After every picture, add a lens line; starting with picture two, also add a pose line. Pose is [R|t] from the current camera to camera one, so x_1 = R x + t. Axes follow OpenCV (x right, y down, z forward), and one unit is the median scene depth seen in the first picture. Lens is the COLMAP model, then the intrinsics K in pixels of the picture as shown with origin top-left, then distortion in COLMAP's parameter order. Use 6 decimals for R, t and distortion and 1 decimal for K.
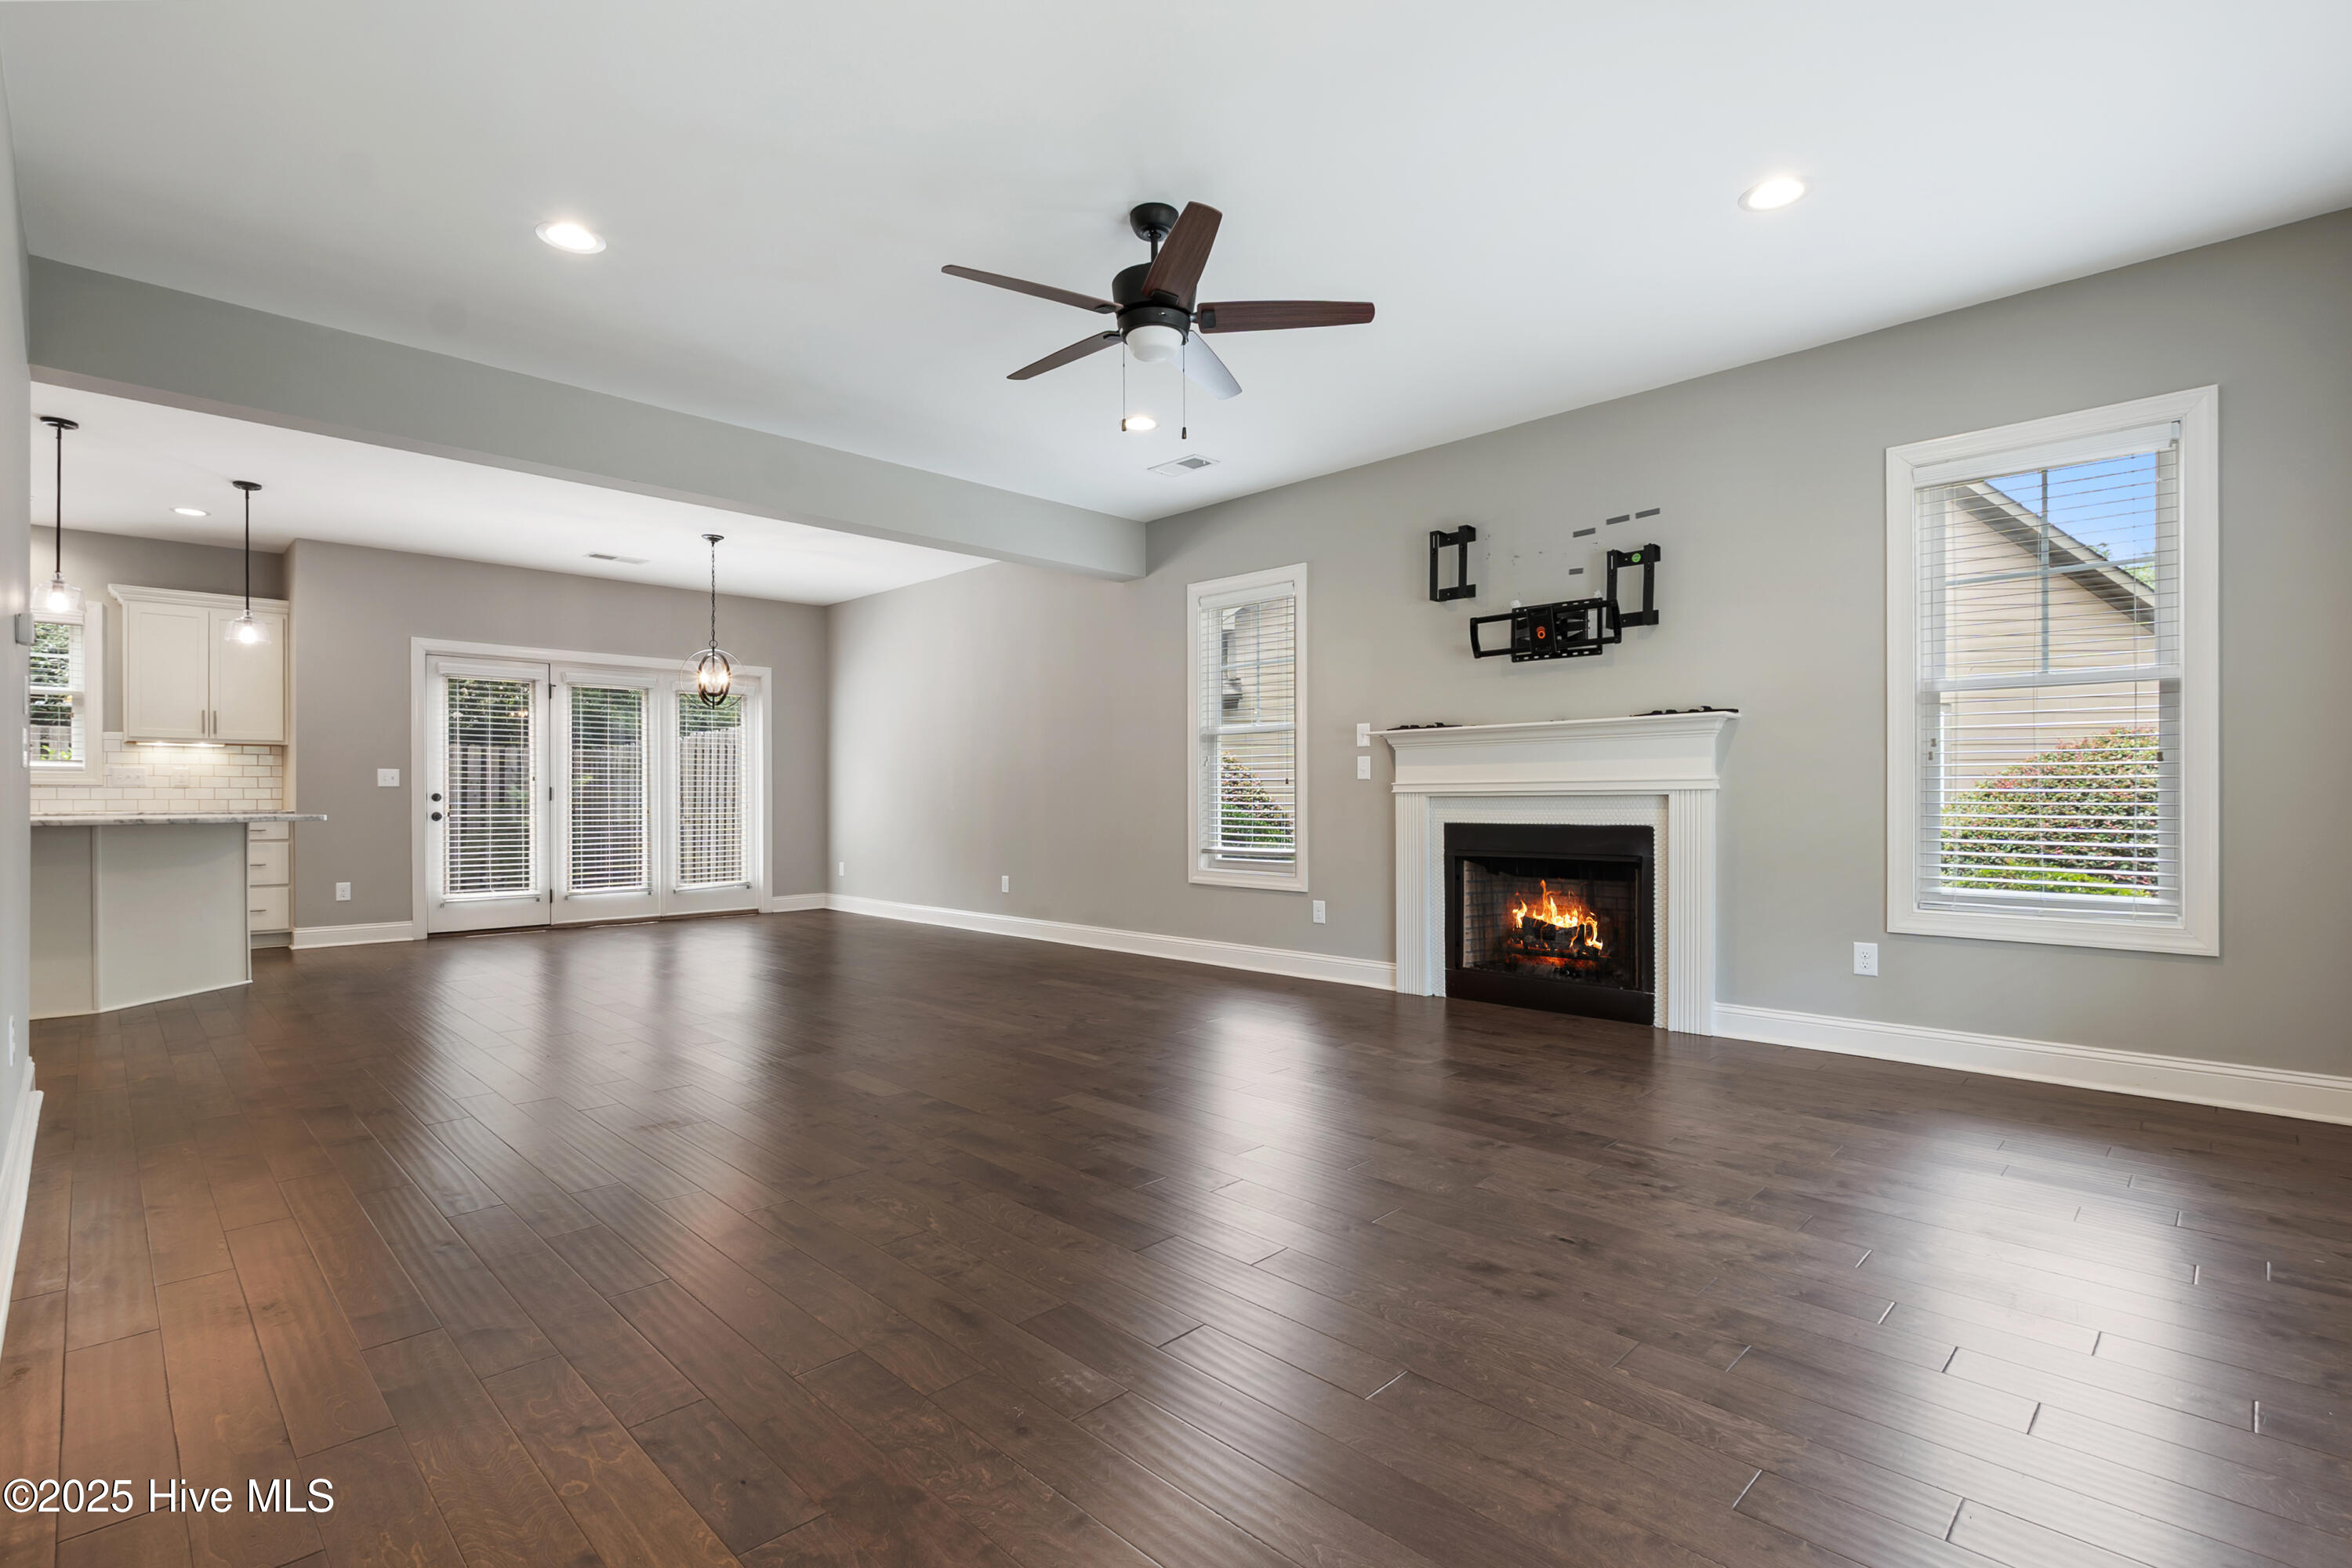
lens RADIAL K [[1081.1, 0, 1166.0], [0, 1081.1, 807.4], [0, 0, 1]] dist [-0.008129, 0.000687]
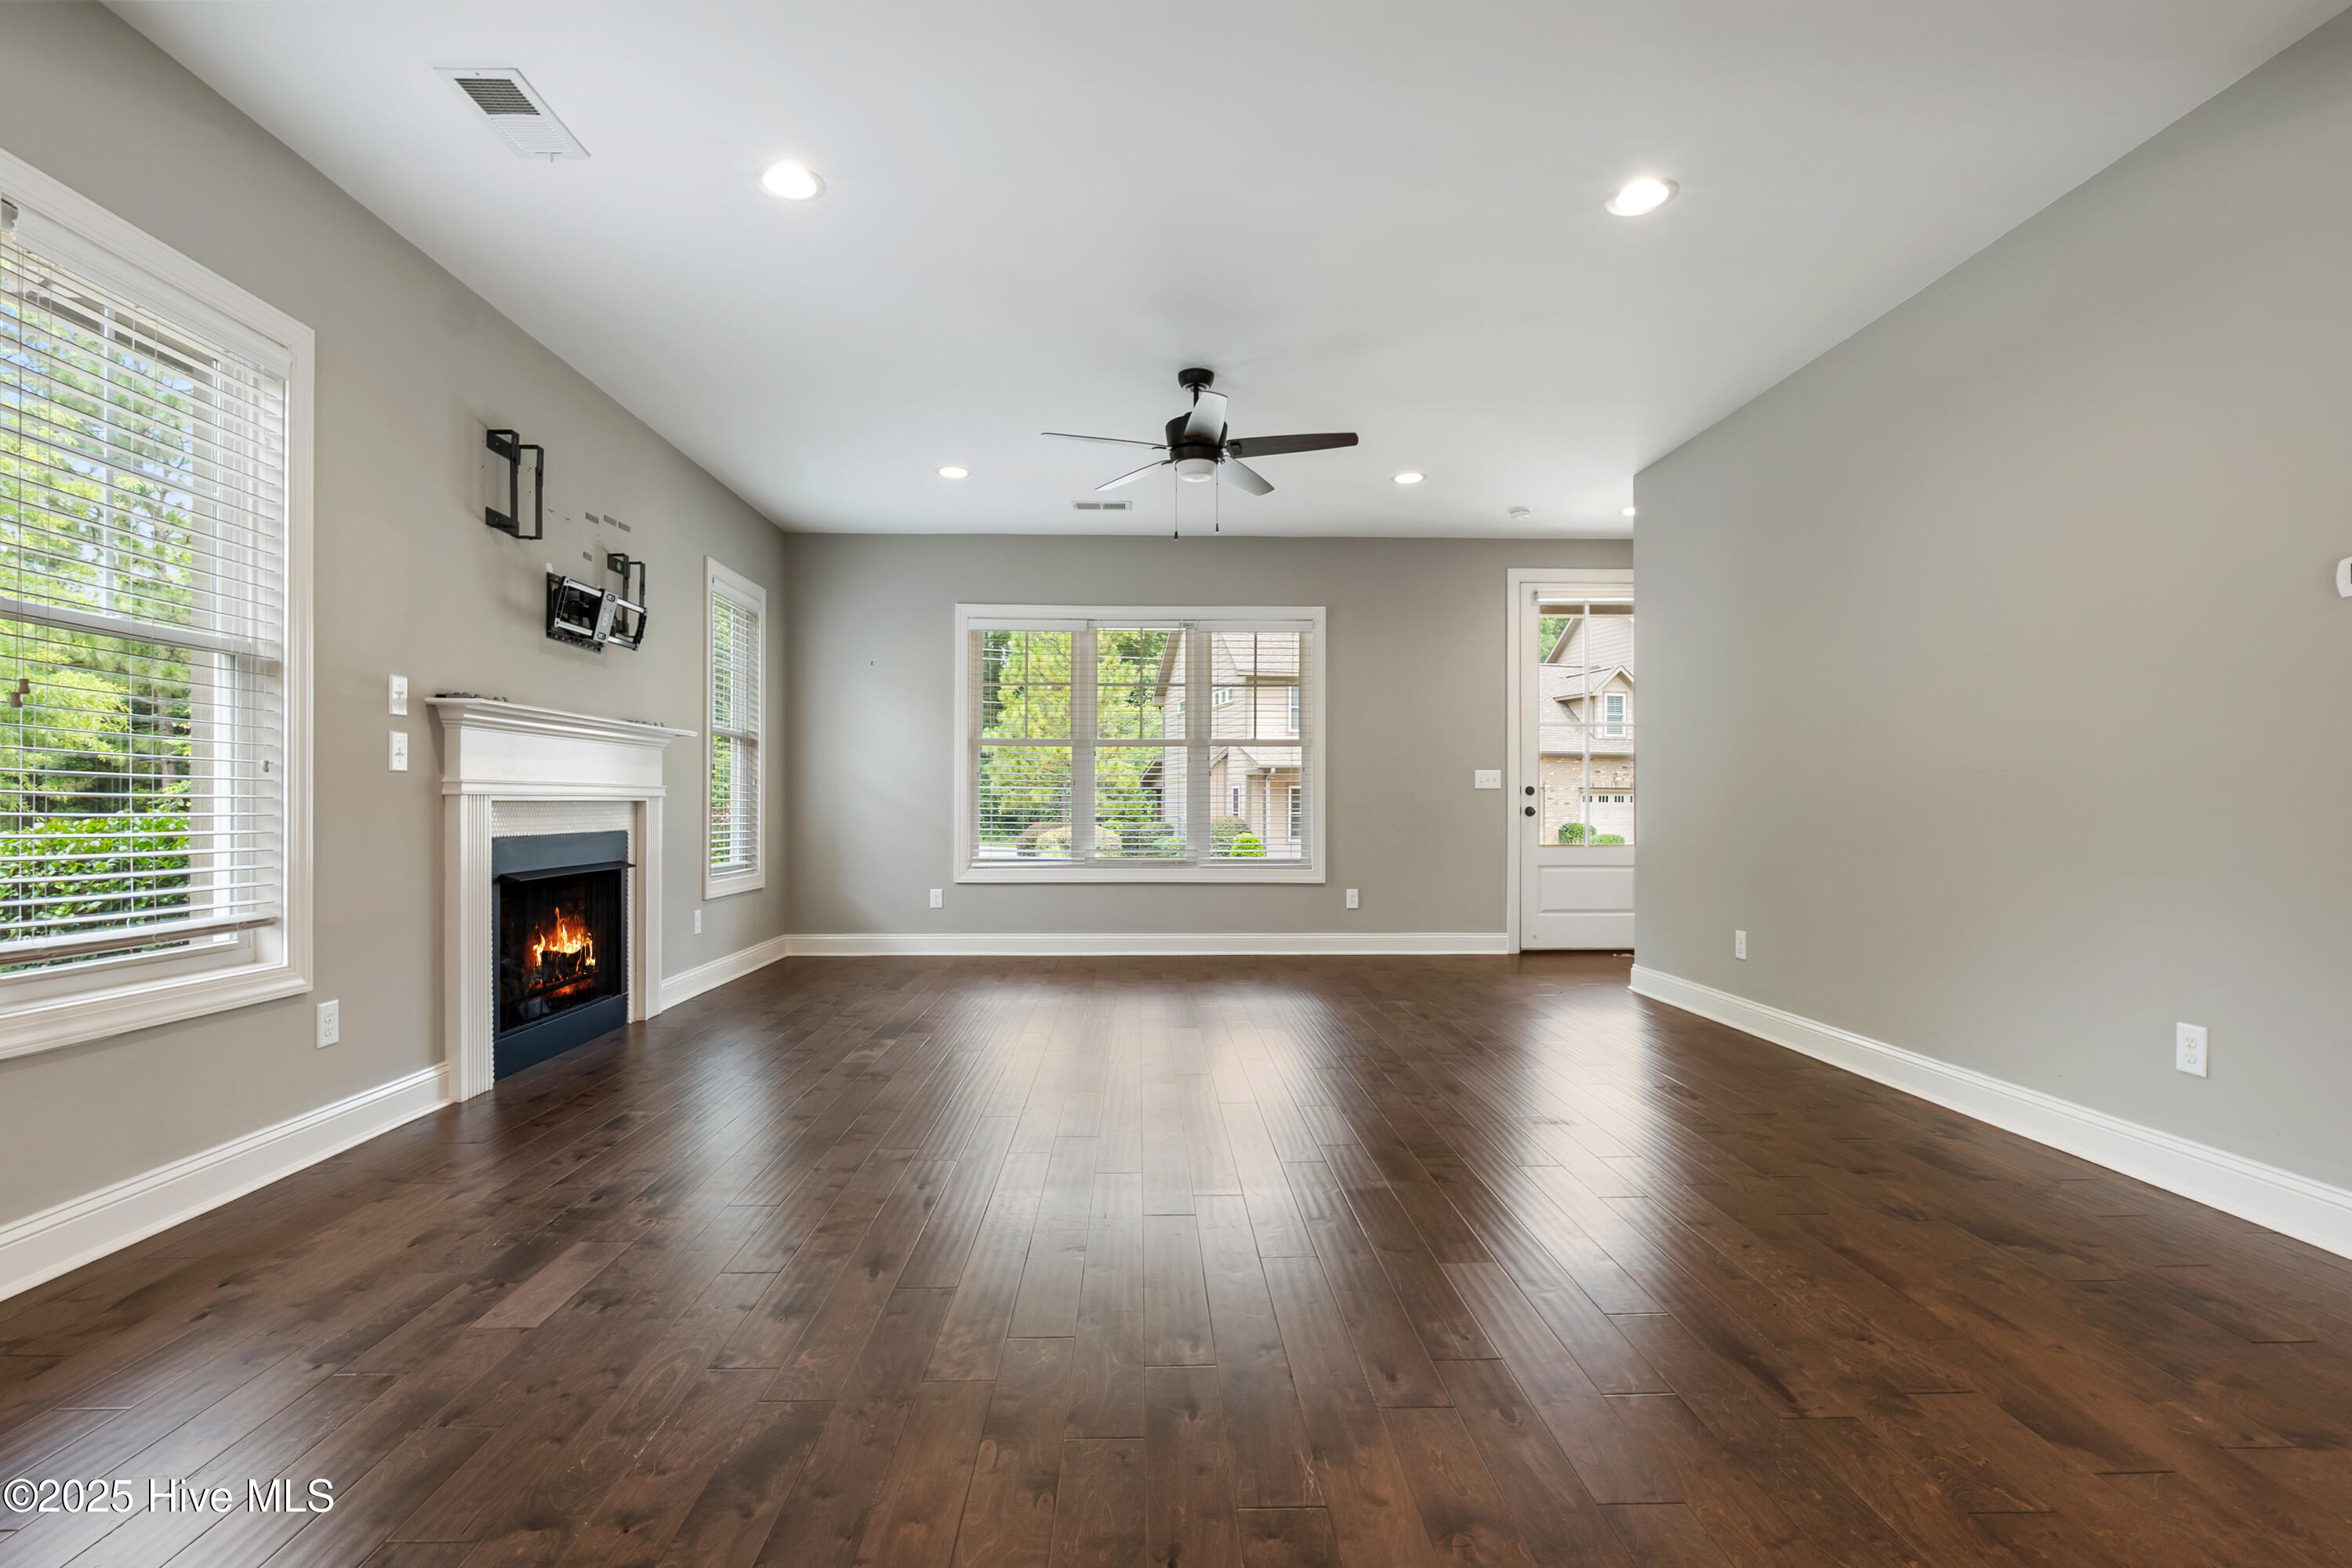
lens RADIAL K [[1081.1, 0, 1176.3], [0, 1081.1, 799.8], [0, 0, 1]] dist [-0.008129, 0.000687]
pose [[-0.730835, 0.005972, 0.682528, -0.397148], [0.006174, 0.999979, -0.002138, -0.005155], [-0.682526, 0.002652, -0.730856, 0.868838]]
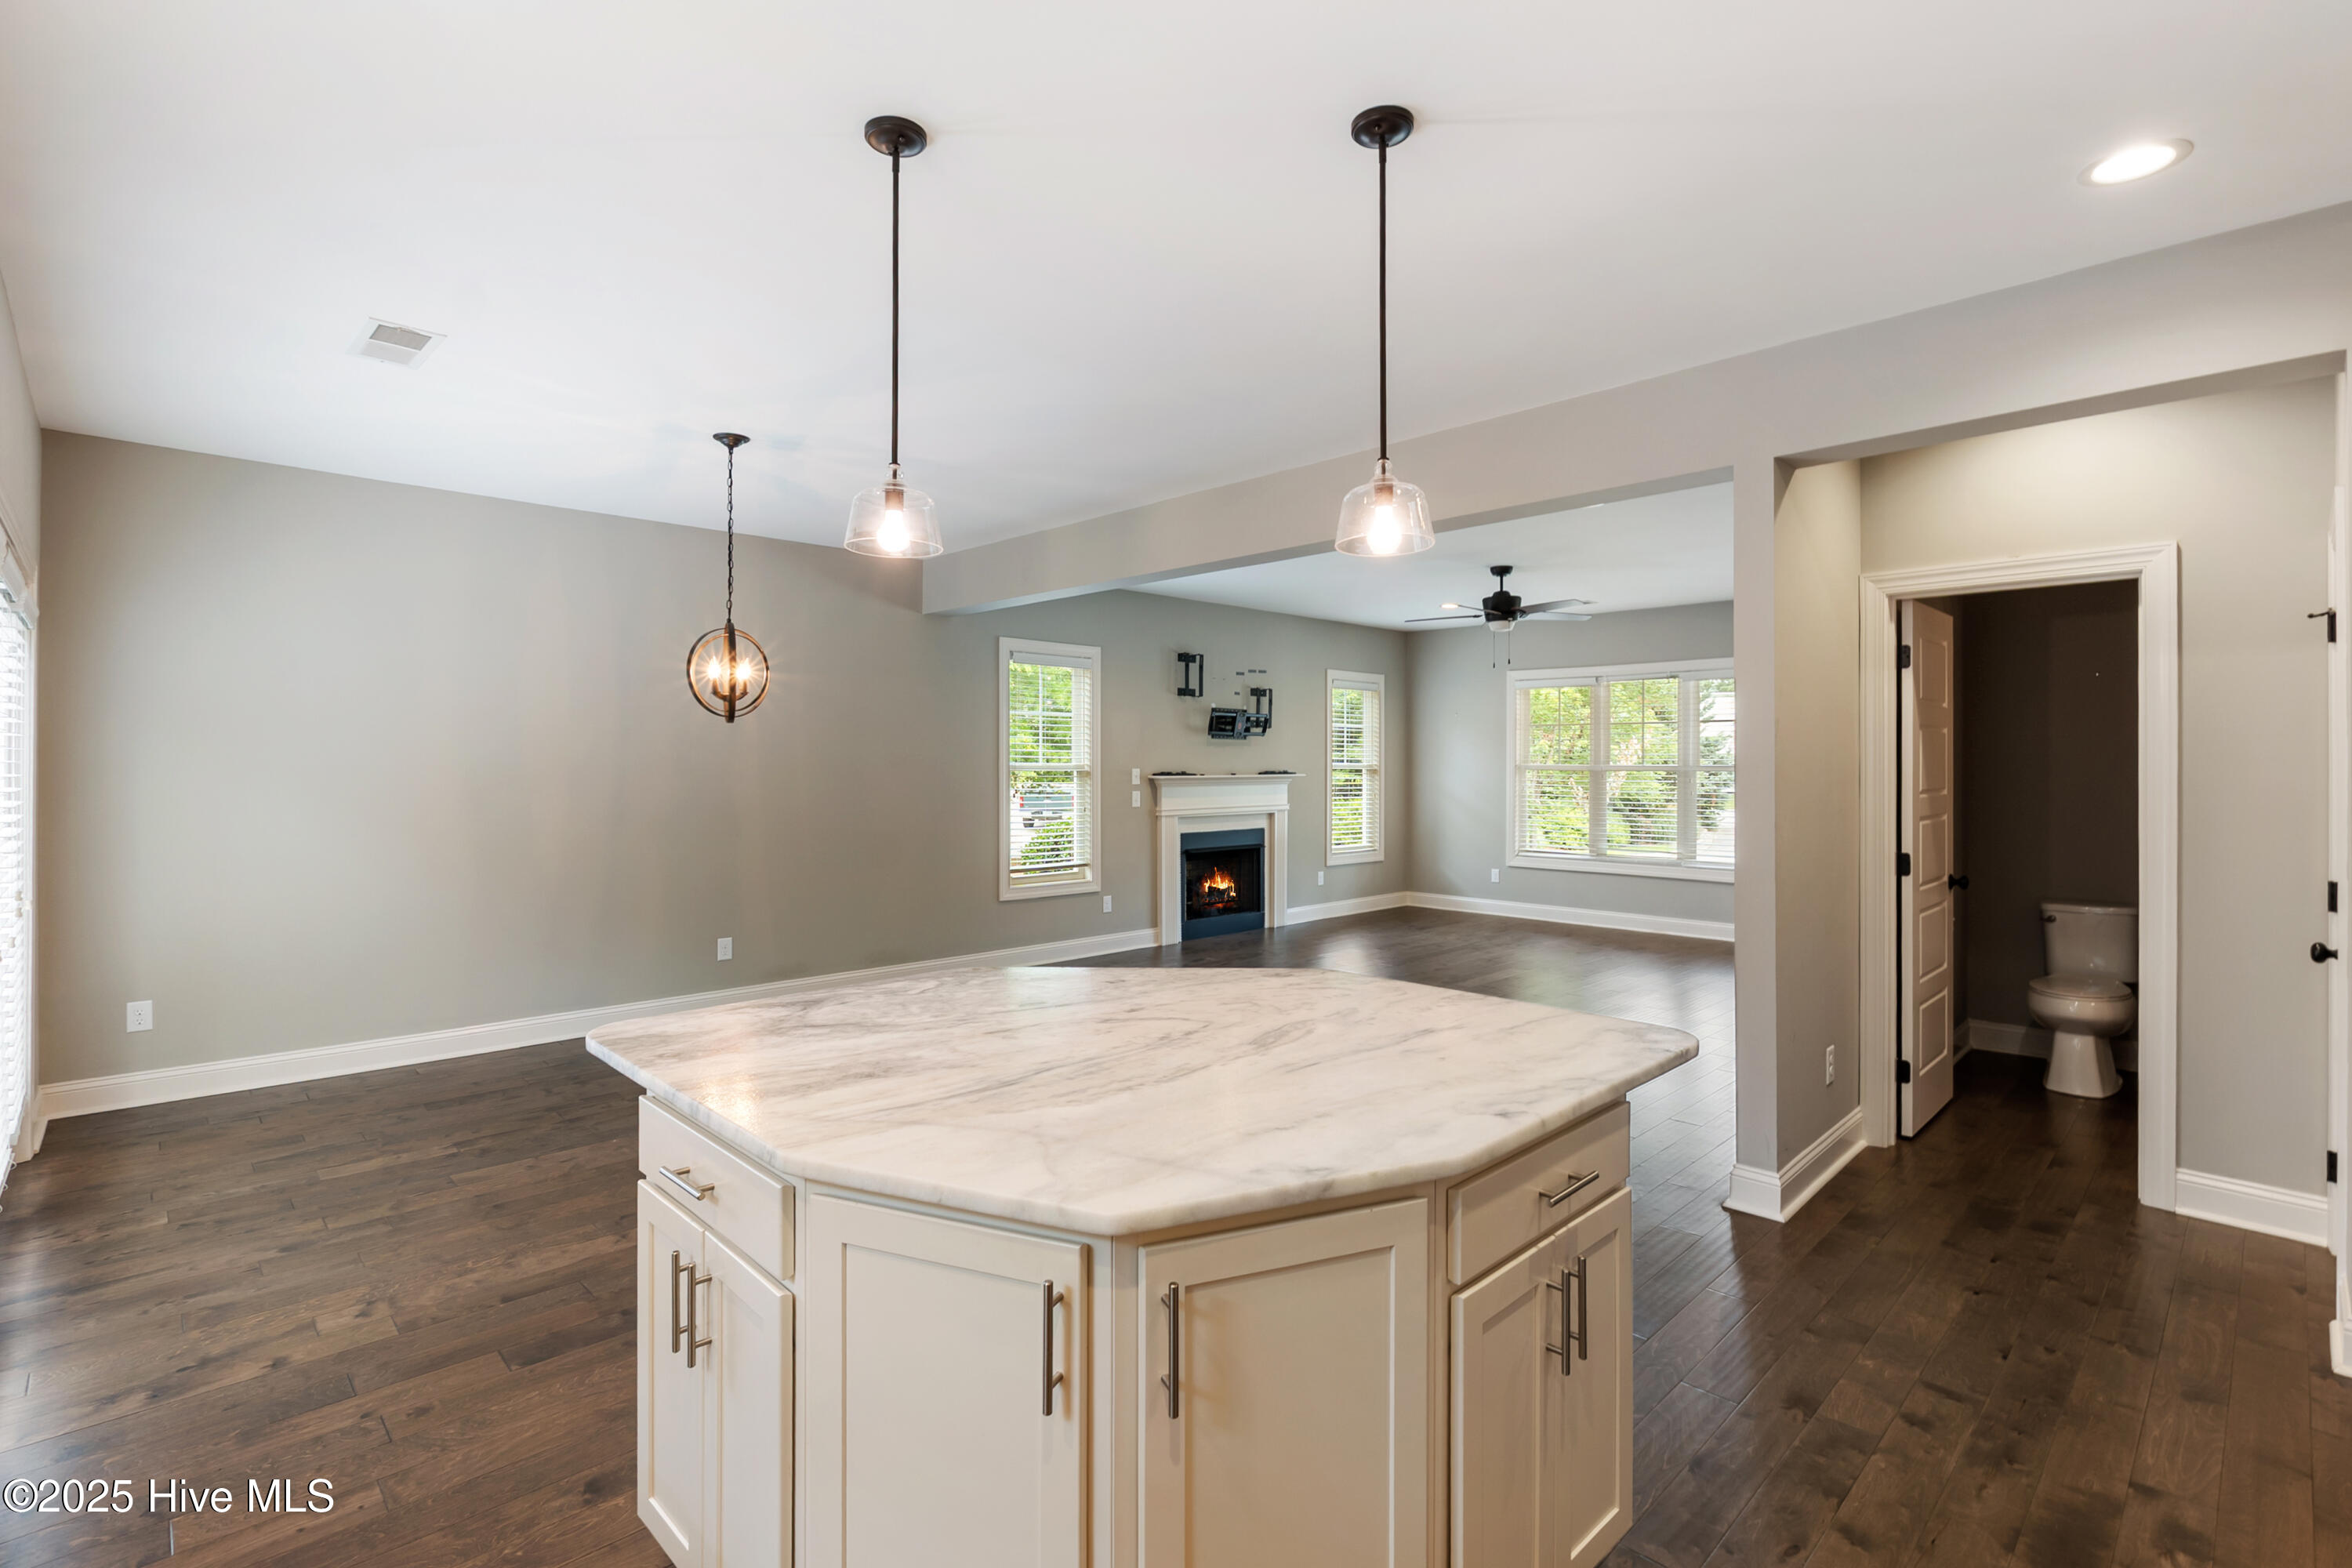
lens RADIAL K [[1081.1, 0, 1167.8], [0, 1081.1, 770.5], [0, 0, 1]] dist [-0.008129, 0.000687]
pose [[0.019510, -0.004646, 0.999799, -0.966793], [0.002200, 0.999987, 0.004604, -0.062652], [-0.999807, 0.002110, 0.019520, 0.709214]]
